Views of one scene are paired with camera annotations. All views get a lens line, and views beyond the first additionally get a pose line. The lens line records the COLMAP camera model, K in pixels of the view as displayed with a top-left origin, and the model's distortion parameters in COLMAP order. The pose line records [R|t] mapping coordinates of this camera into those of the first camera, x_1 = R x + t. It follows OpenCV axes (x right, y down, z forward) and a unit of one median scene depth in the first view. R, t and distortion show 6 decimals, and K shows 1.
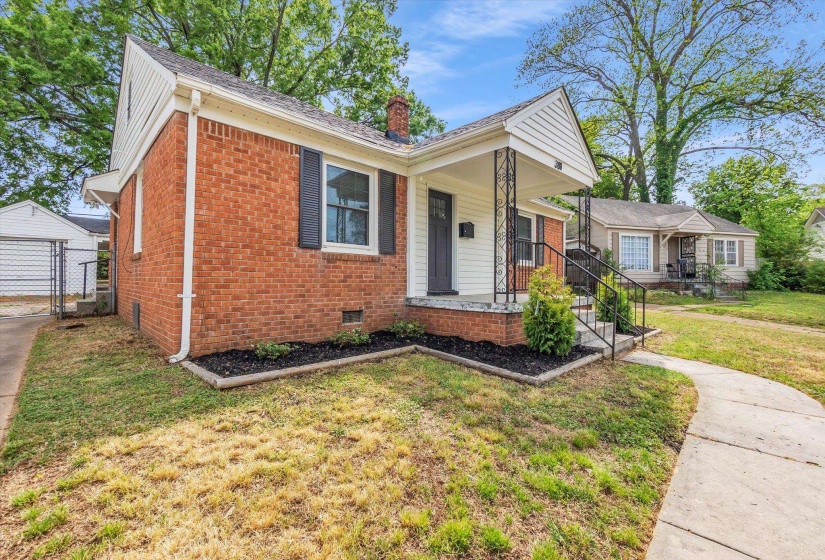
lens RADIAL K [[354.6, 0, 412.4], [0, 354.6, 274.8], [0, 0, 1]] dist [-0.002755, -0.000602]
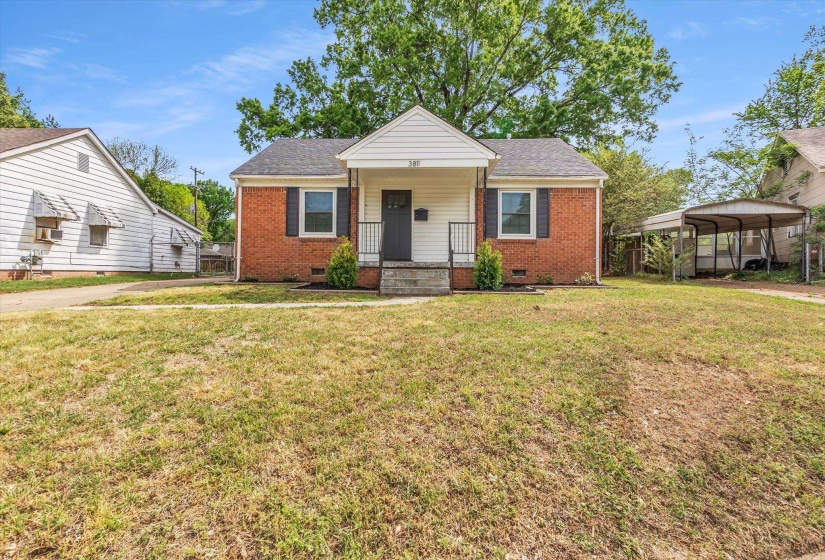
lens RADIAL K [[370.2, 0, 411.5], [0, 370.2, 271.5], [0, 0, 1]] dist [-0.003290, -0.000179]
pose [[0.707280, 0.005253, -0.706914, 1.394786], [0.007263, 0.999866, 0.014696, 0.083932], [0.706896, -0.015528, 0.707147, -0.016669]]
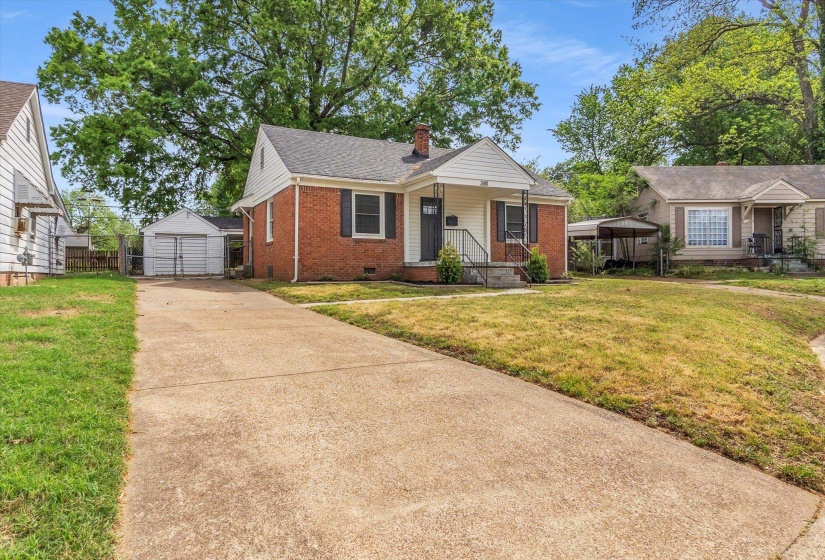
lens RADIAL K [[490.8, 0, 410.6], [0, 490.8, 268.9], [0, 0, 1]] dist [-0.003032, -0.000512]
pose [[0.958446, -0.013538, -0.284953, 0.733356], [0.014803, 0.999888, 0.002286, 0.093754], [0.284890, -0.006409, 0.958539, -1.363109]]
